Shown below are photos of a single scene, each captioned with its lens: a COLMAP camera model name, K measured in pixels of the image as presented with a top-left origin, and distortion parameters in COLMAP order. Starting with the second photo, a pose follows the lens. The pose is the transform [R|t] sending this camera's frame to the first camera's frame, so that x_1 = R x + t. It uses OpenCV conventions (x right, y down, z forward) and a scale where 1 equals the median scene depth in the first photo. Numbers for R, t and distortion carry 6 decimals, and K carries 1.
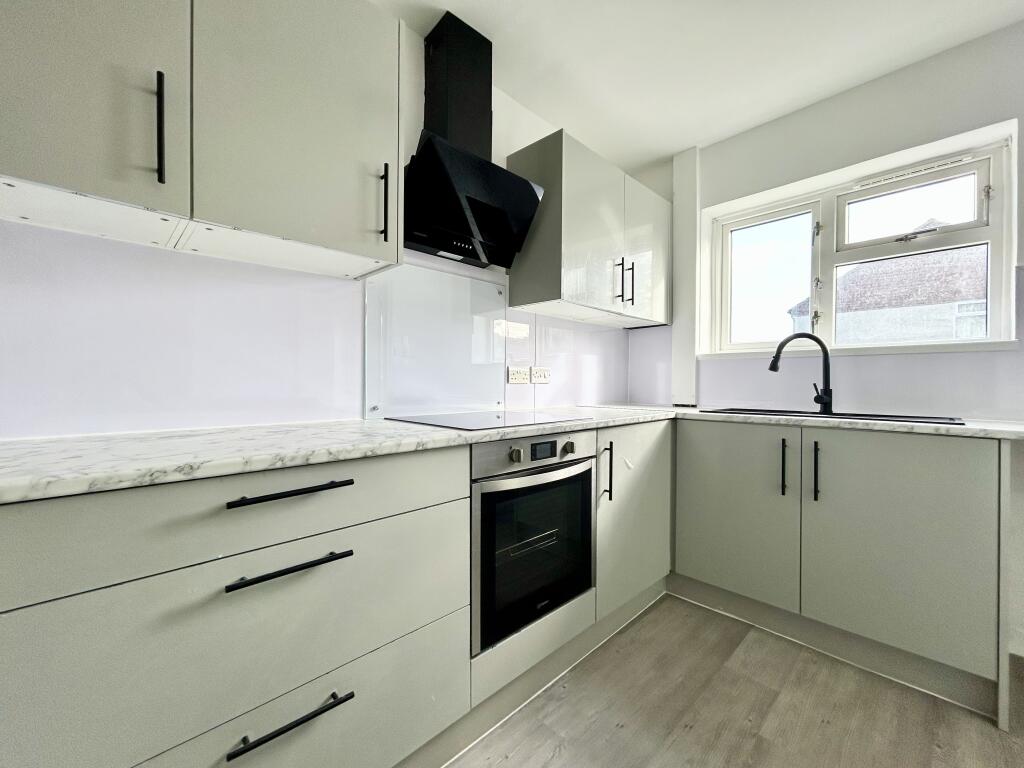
lens RADIAL K [[412.5, 0, 516.0], [0, 412.5, 384.4], [0, 0, 1]] dist [0.002011, 0.000783]
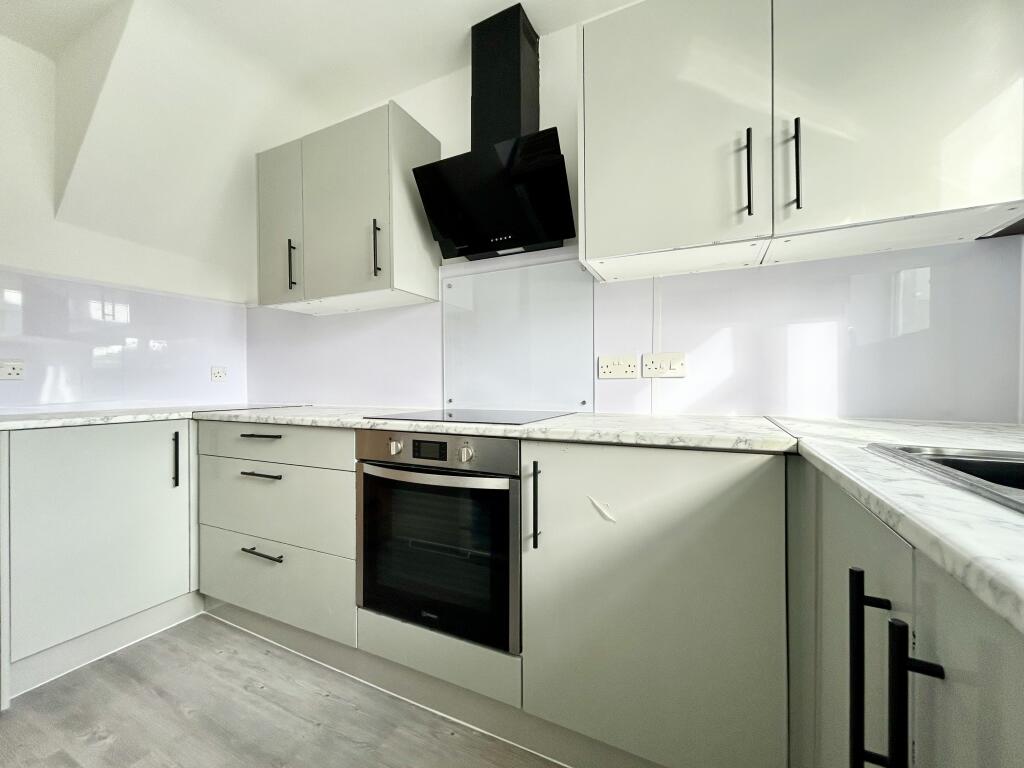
lens RADIAL K [[412.5, 0, 516.8], [0, 412.5, 385.0], [0, 0, 1]] dist [0.002011, 0.000783]
pose [[0.338491, -0.004043, -0.940961, 1.033672], [0.003679, 0.999989, -0.002973, 0.018333], [0.940963, -0.002455, 0.338502, 0.895946]]
